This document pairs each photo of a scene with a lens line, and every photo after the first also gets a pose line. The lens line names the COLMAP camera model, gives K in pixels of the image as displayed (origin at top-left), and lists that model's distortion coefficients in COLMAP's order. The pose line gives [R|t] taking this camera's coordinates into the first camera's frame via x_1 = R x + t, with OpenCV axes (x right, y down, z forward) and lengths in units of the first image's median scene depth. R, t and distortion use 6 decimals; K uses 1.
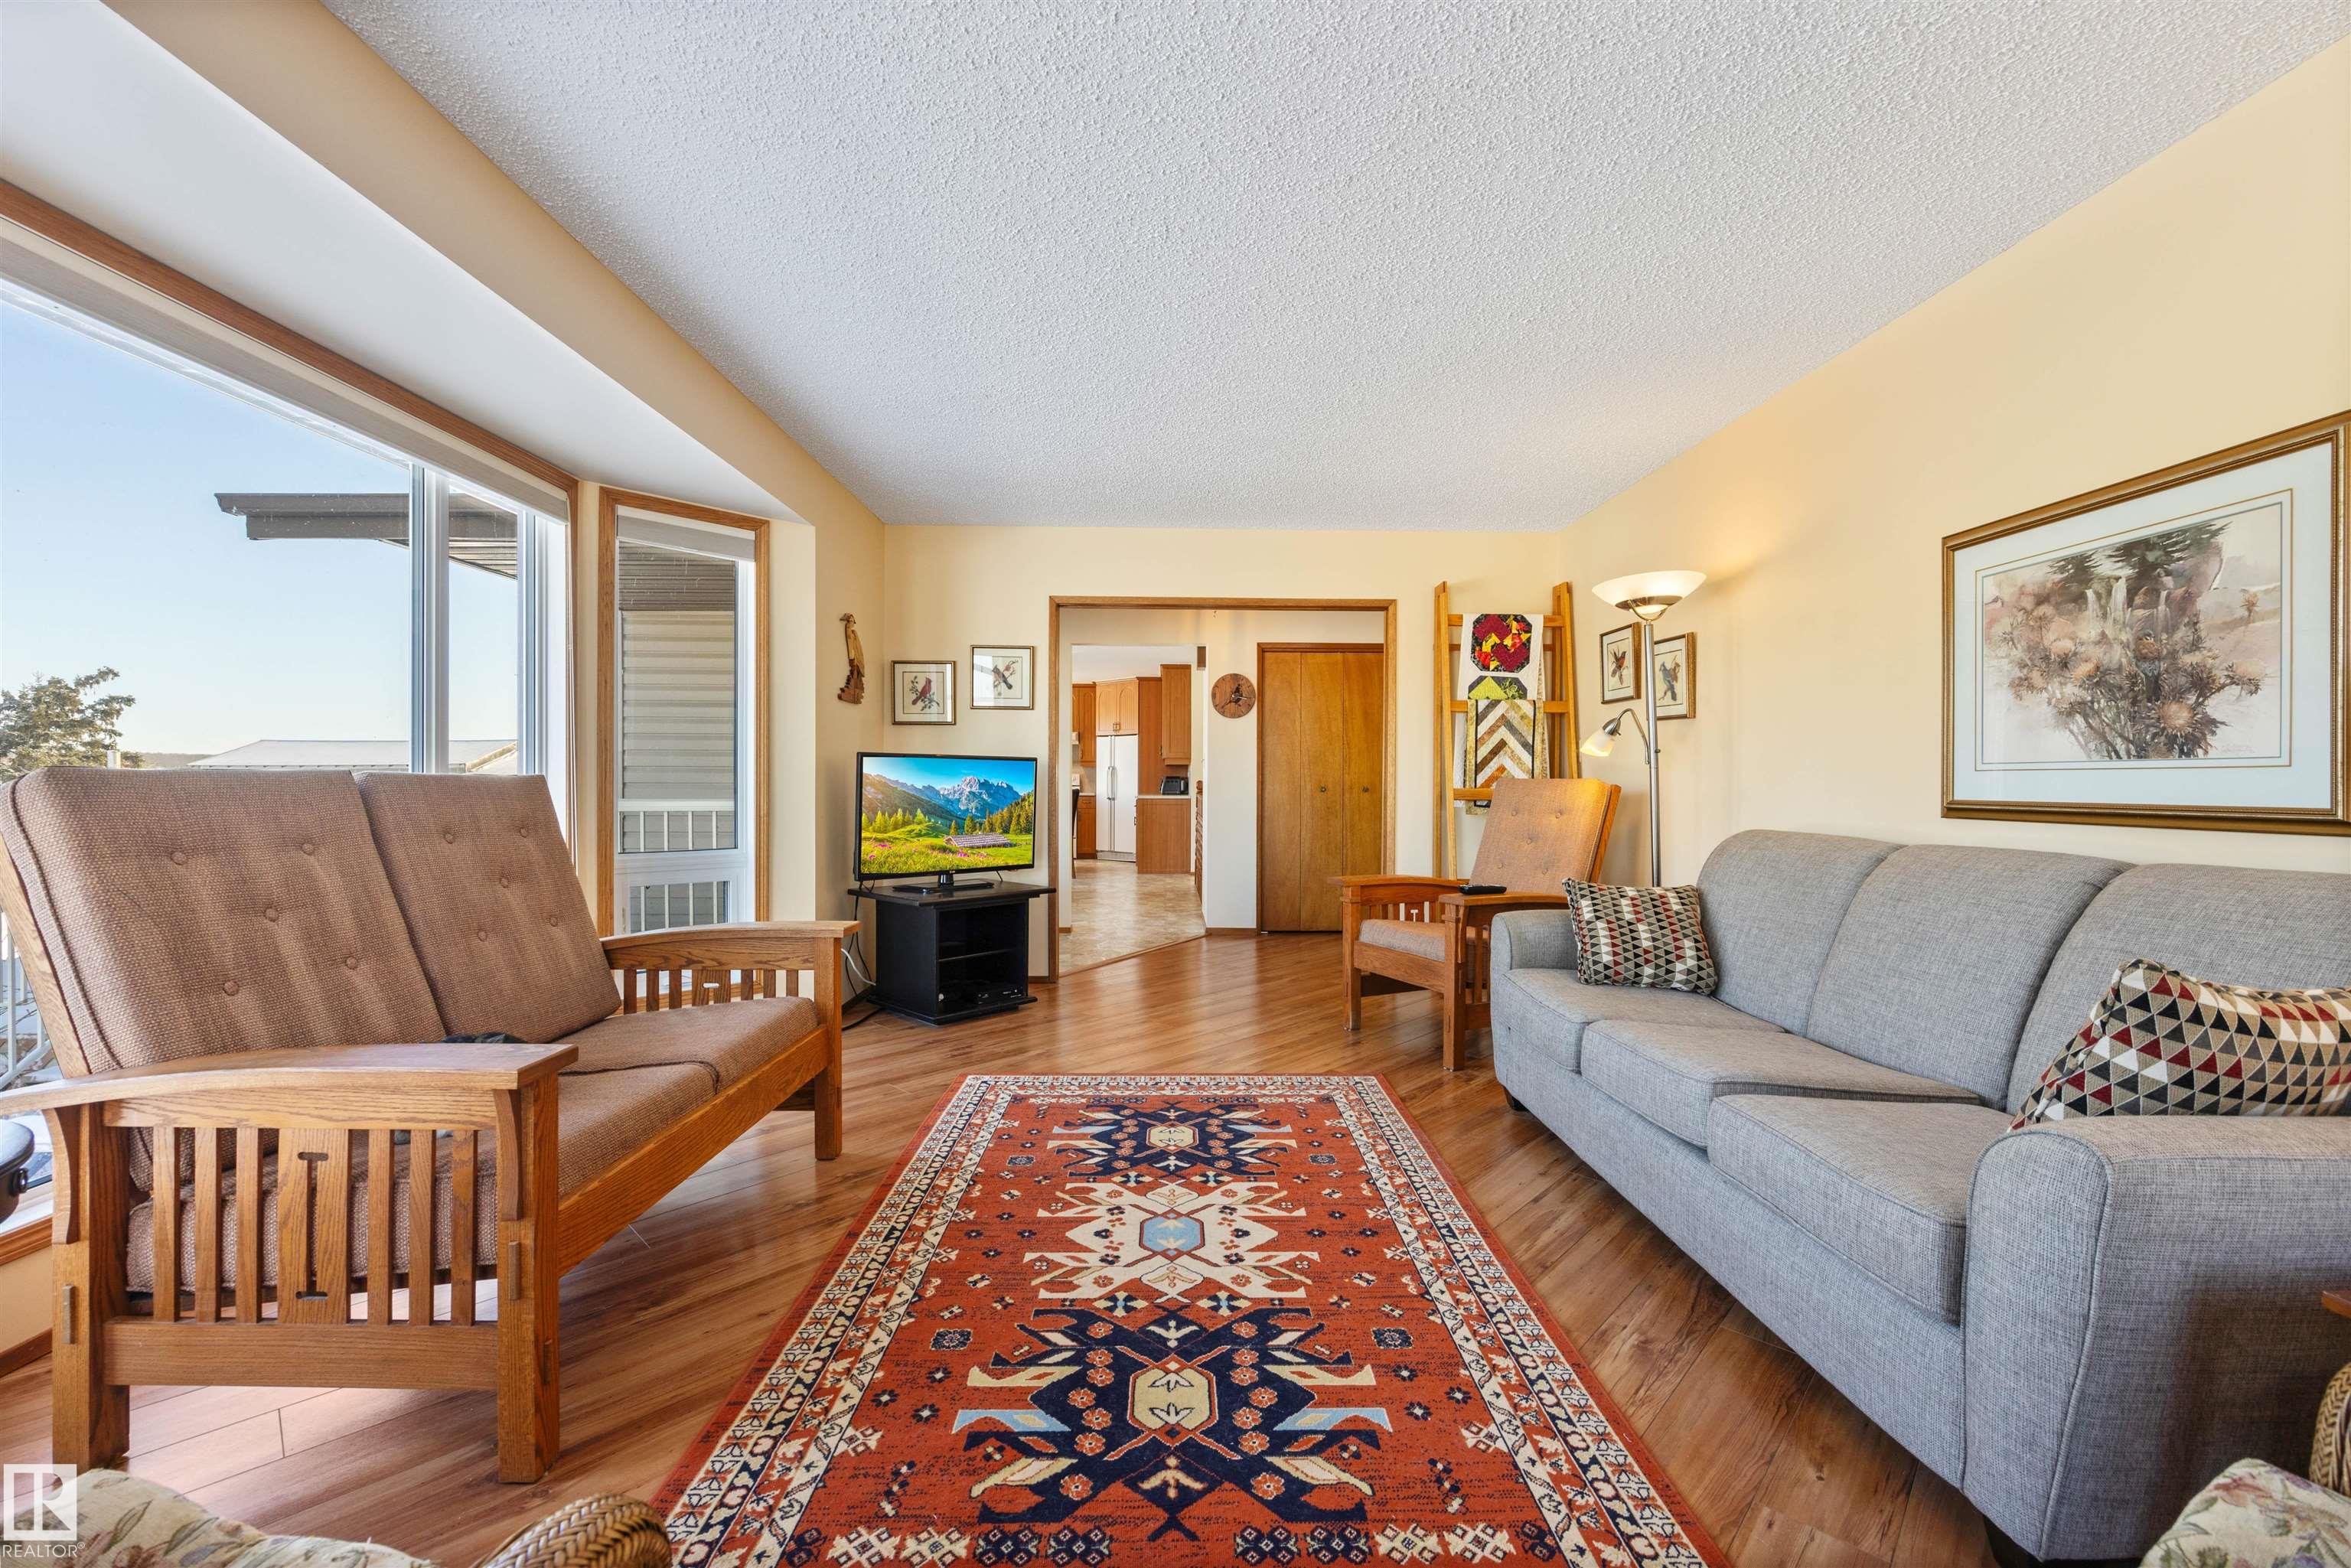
lens RADIAL K [[947.8, 0, 1194.8], [0, 947.8, 783.8], [0, 0, 1]] dist [-0.002874, 0.000275]
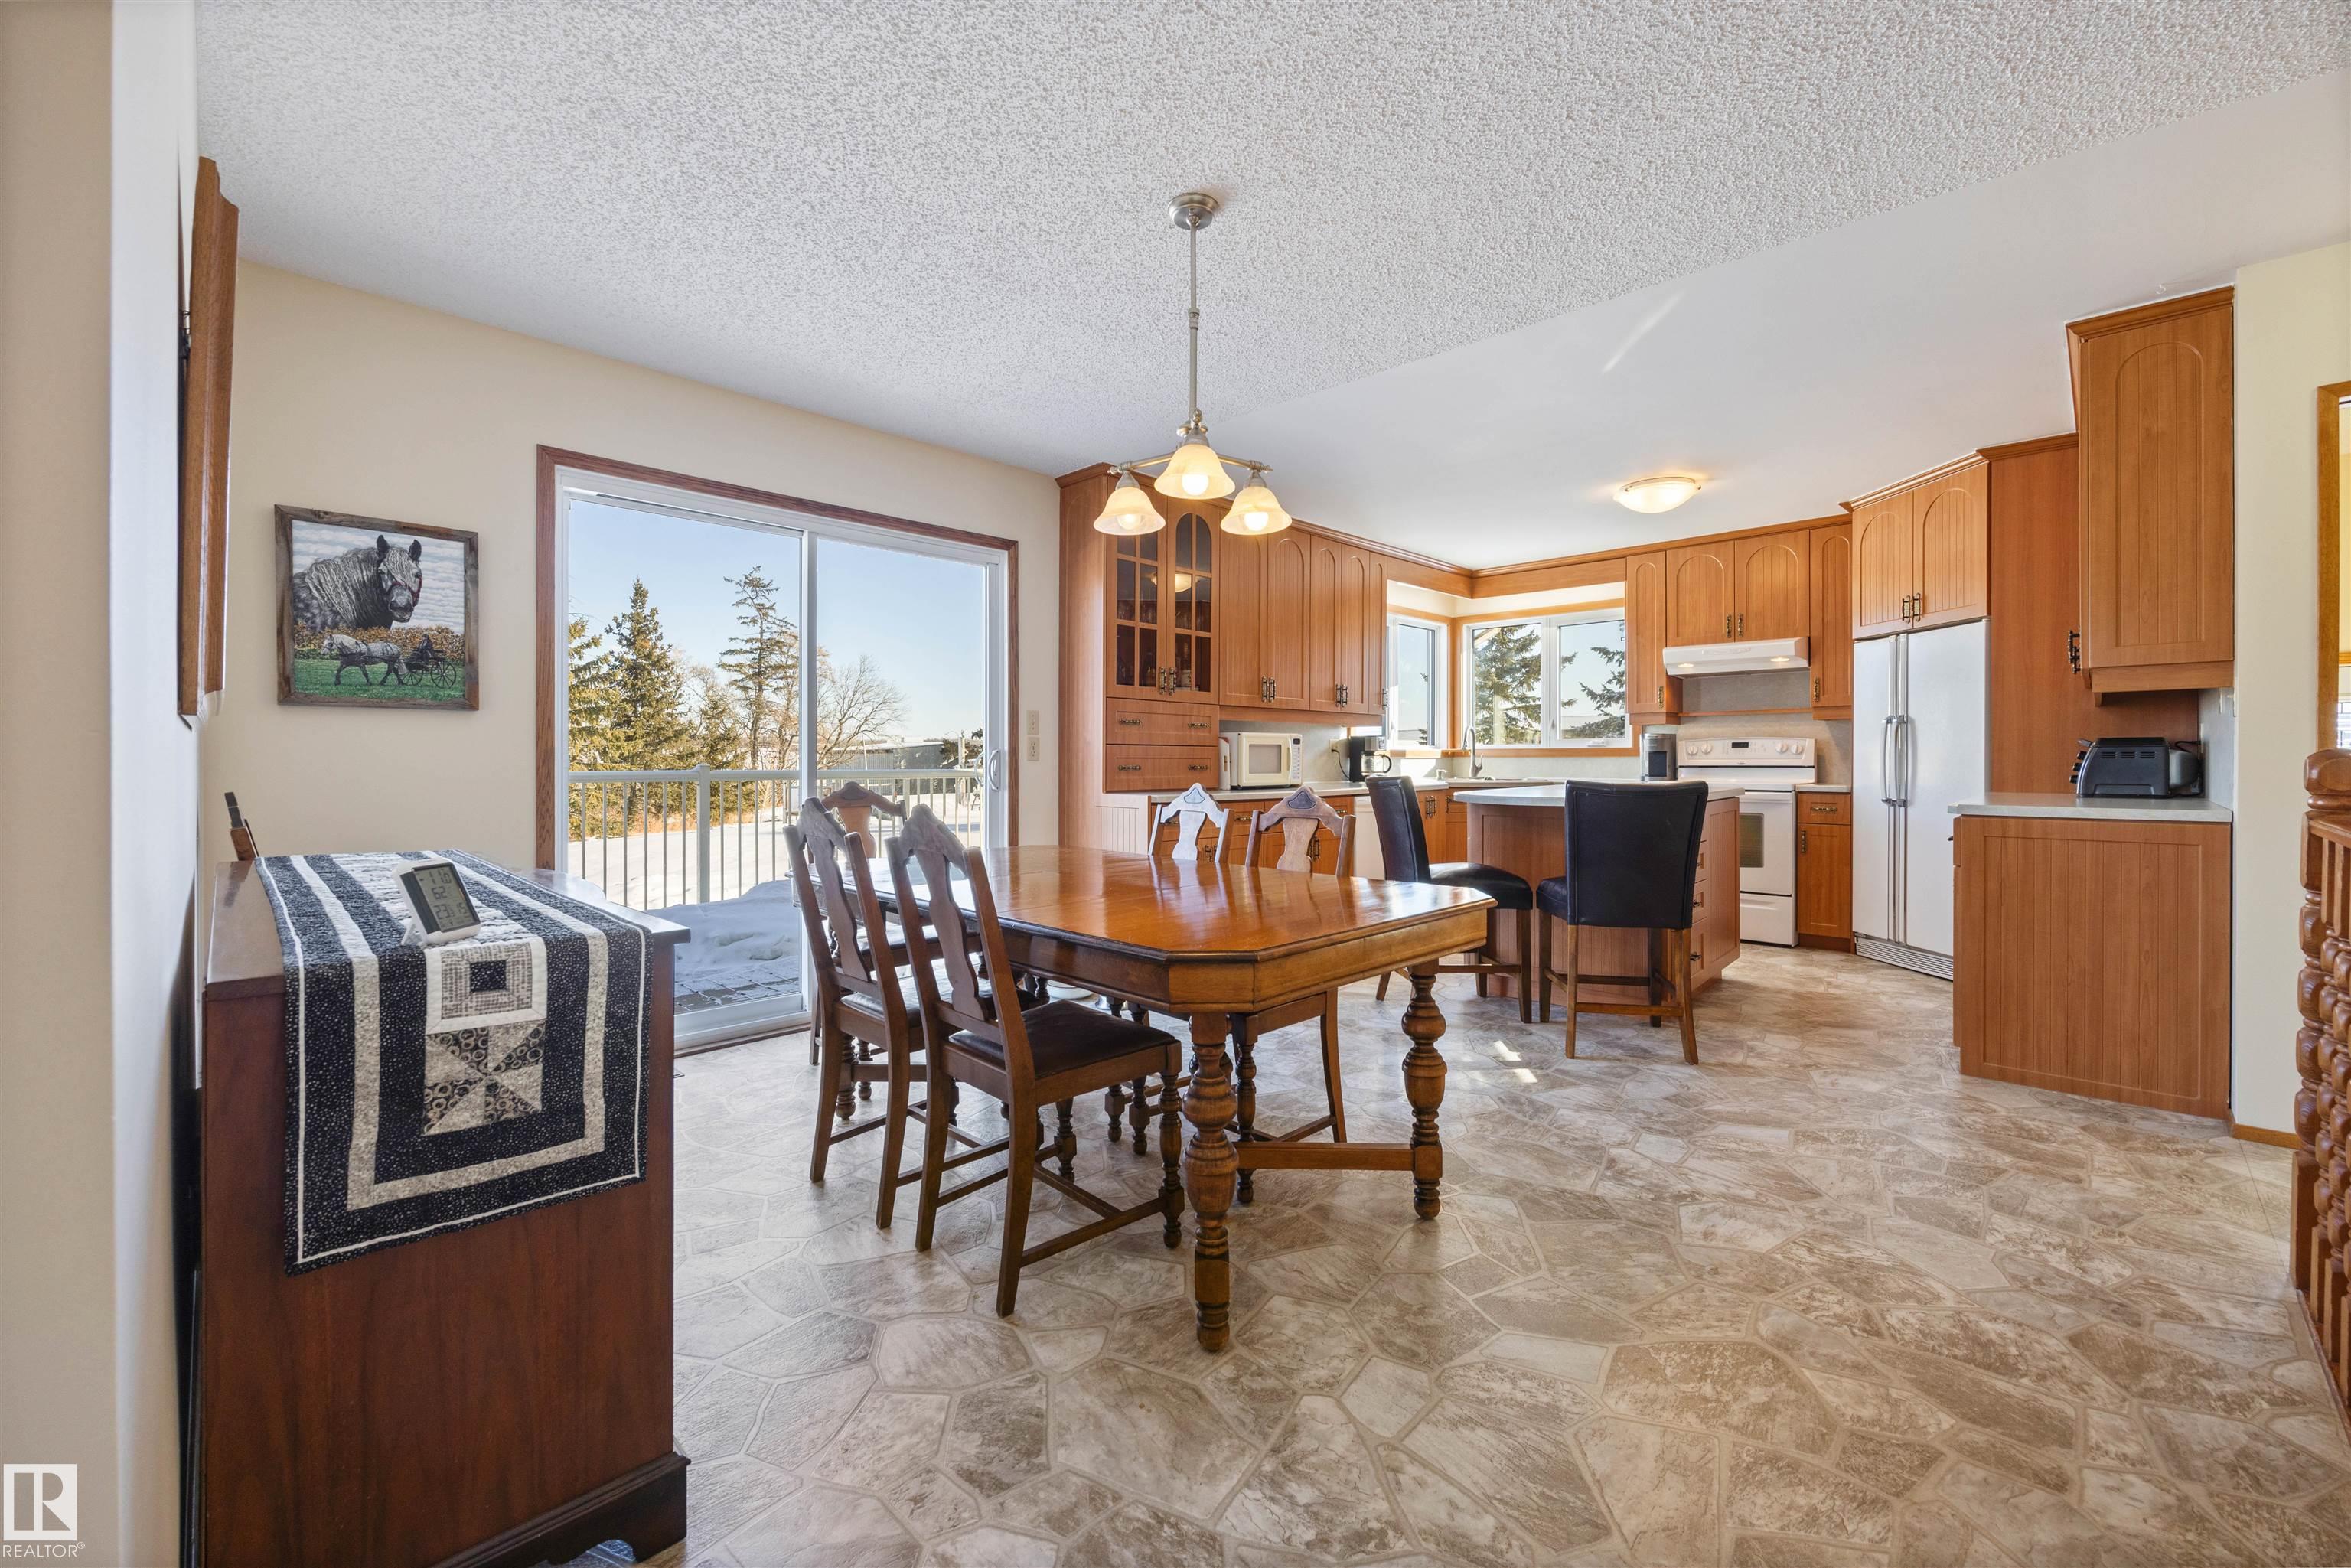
lens RADIAL K [[947.8, 0, 1182.7], [0, 947.8, 772.1], [0, 0, 1]] dist [-0.002874, 0.000275]
pose [[0.695495, 0.002478, -0.718527, -0.015429], [0.004098, 0.999964, 0.007416, 0.000086], [0.718519, -0.008102, 0.695460, 0.538795]]
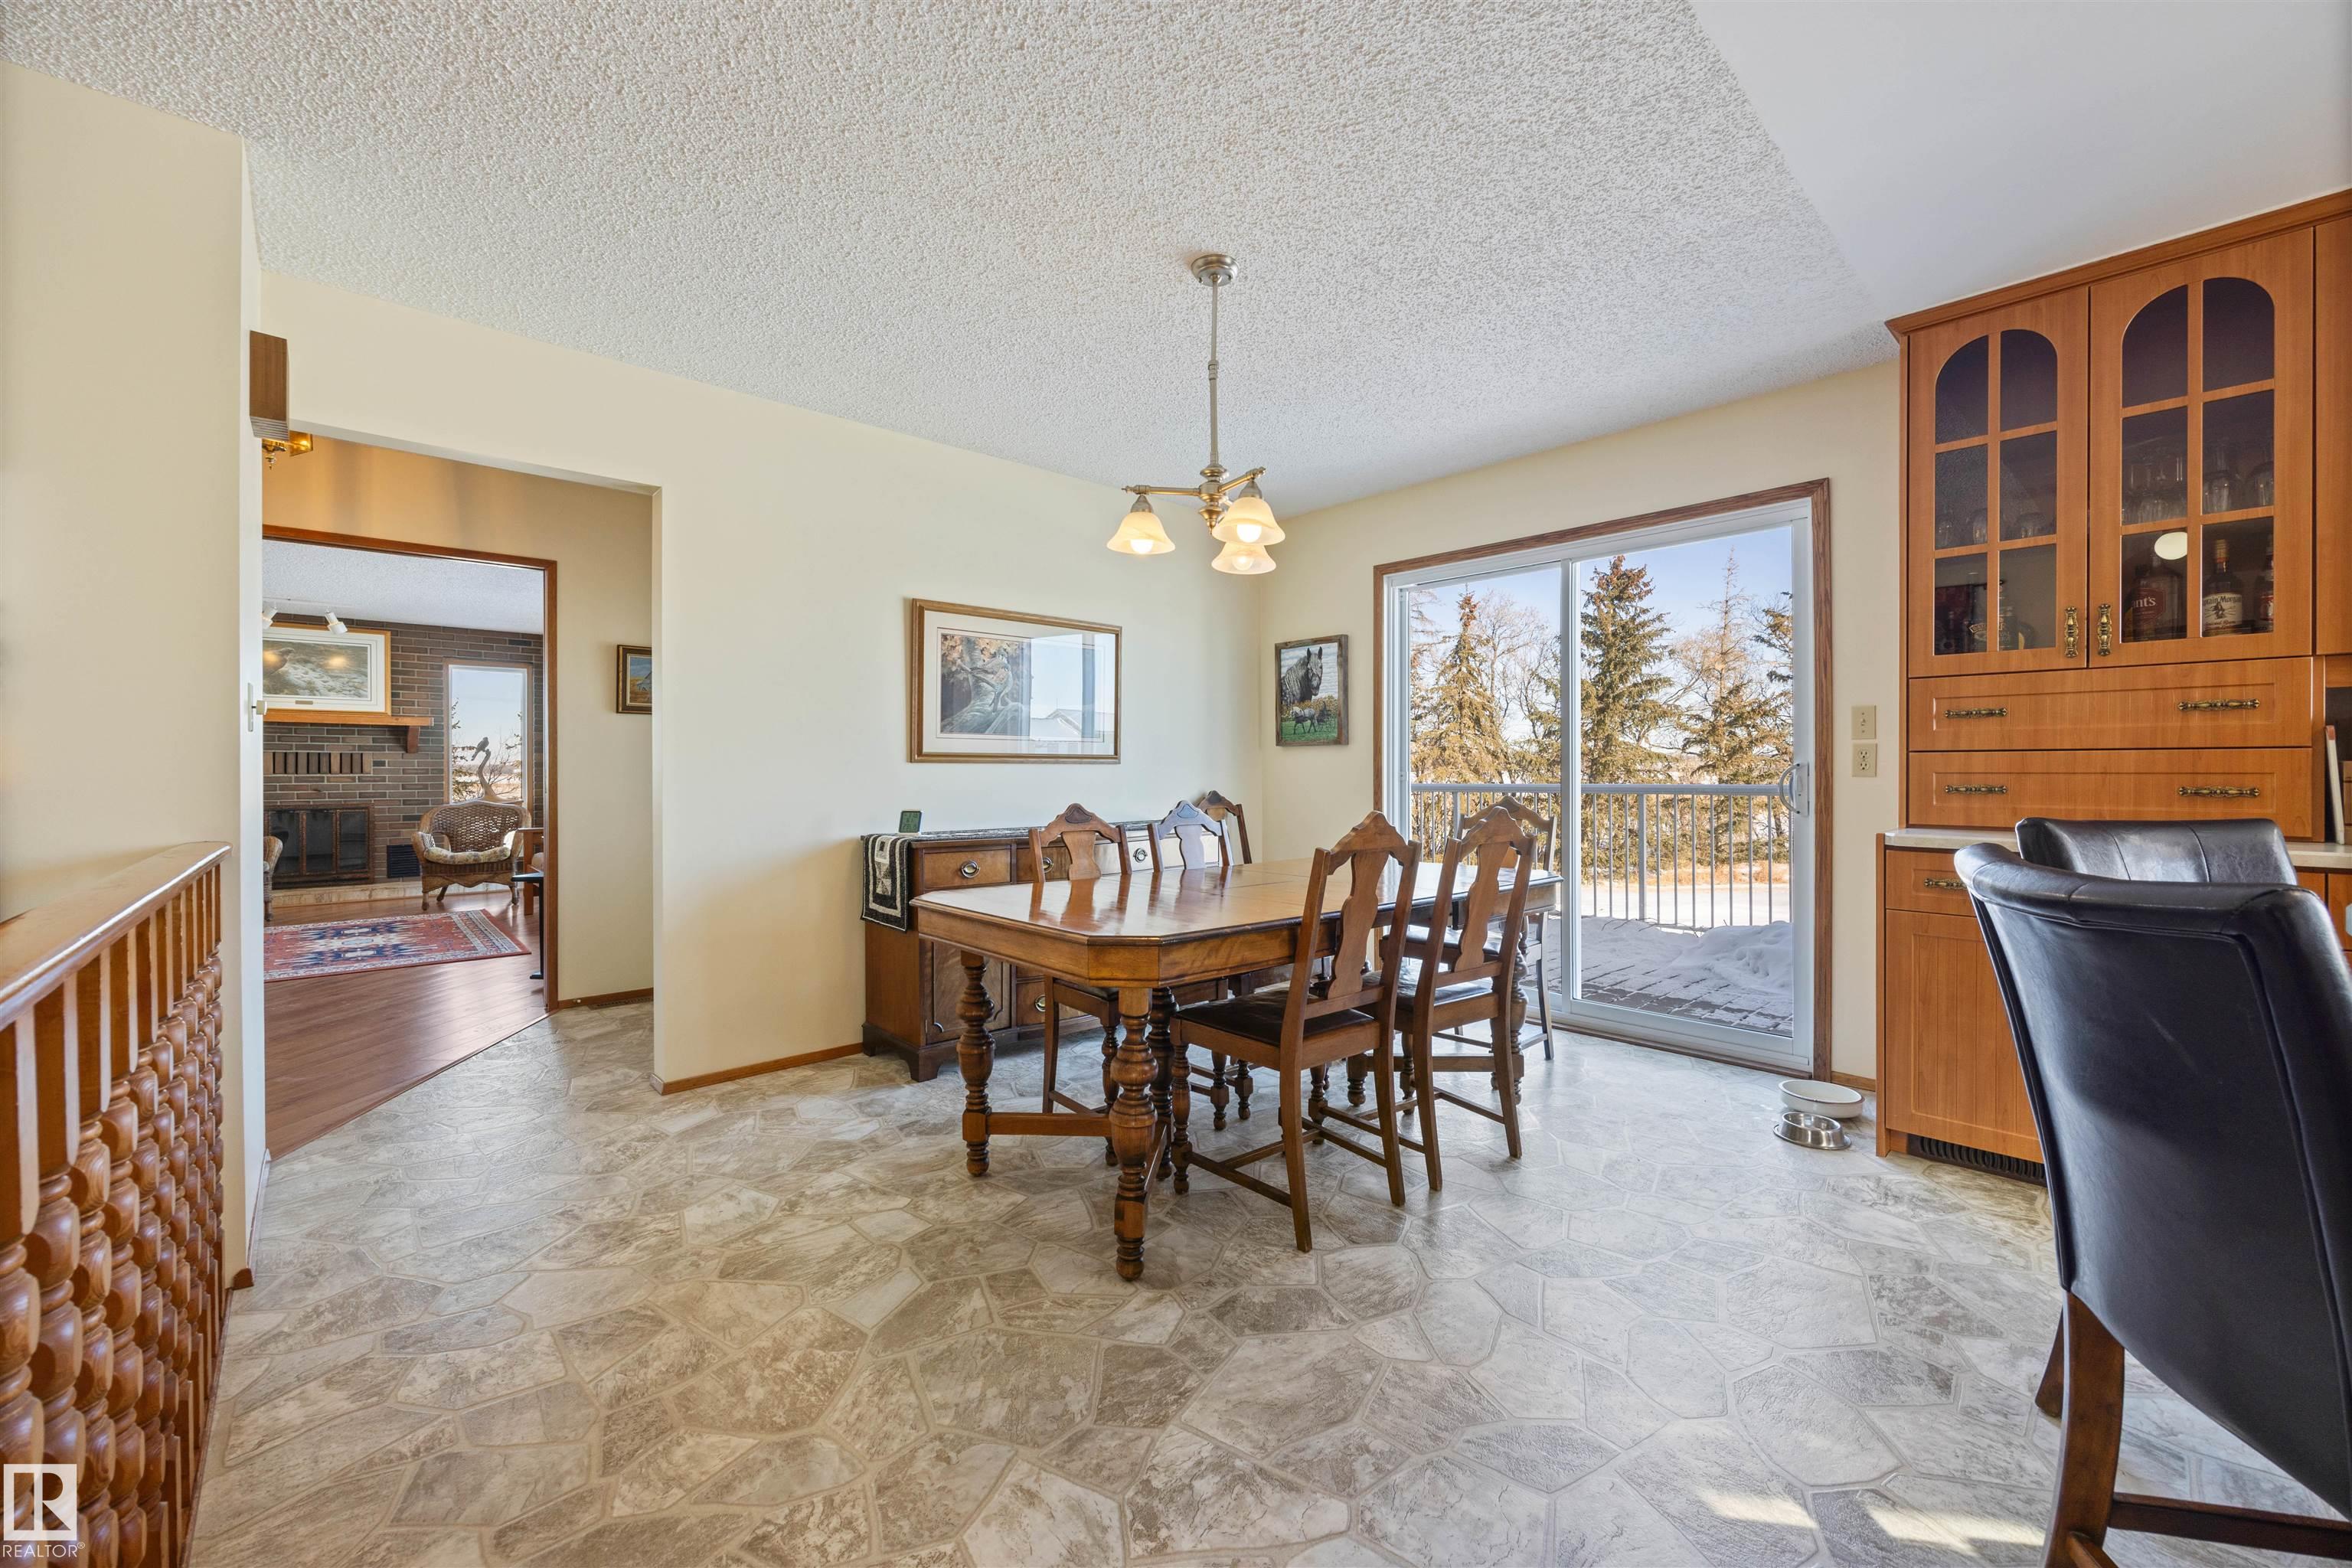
lens RADIAL K [[948.2, 0, 1201.4], [0, 948.2, 774.7], [0, 0, 1]] dist [-0.002874, 0.000275]
pose [[-0.752484, -0.001625, -0.658608, -0.010885], [-0.002760, 0.999996, 0.000686, -0.002870], [0.658605, 0.002334, -0.752486, 0.949758]]
